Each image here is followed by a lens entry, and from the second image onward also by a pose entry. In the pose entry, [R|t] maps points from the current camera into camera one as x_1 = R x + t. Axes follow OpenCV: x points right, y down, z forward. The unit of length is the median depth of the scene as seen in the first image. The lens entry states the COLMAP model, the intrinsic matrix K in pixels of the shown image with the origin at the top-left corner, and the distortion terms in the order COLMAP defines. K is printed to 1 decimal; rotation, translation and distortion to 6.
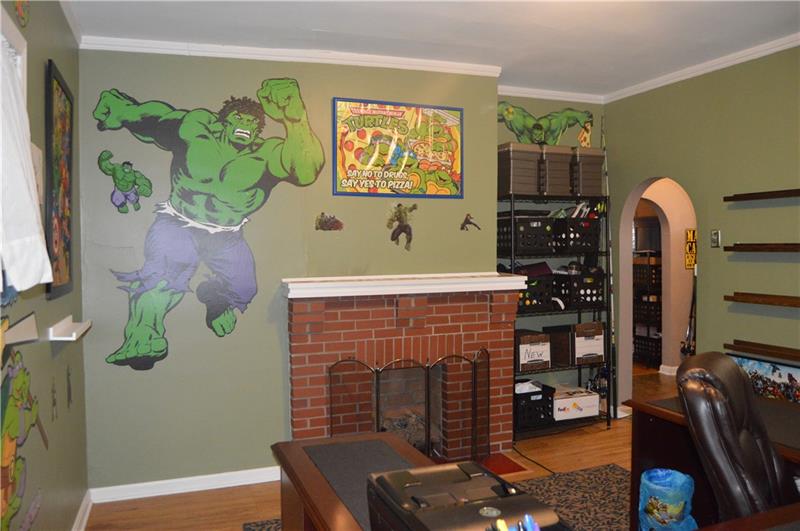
lens RADIAL K [[635.8, 0, 401.0], [0, 635.8, 266.4], [0, 0, 1]] dist [-0.098173, 0.030955]
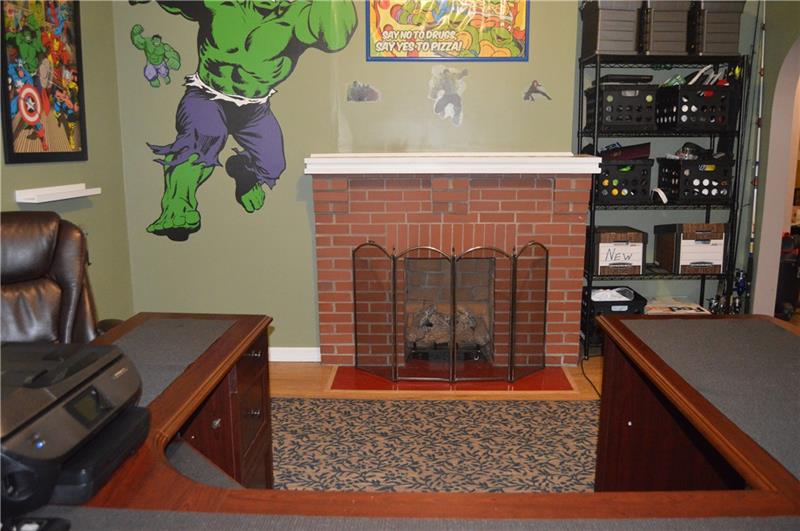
lens RADIAL K [[635.8, 0, 399.6], [0, 635.8, 262.9], [0, 0, 1]] dist [-0.098173, 0.030955]
pose [[0.920404, 0.079799, -0.382738, 0.296890], [-0.016404, 0.985969, 0.166122, 0.020055], [0.390625, -0.146621, 0.908799, 0.168937]]
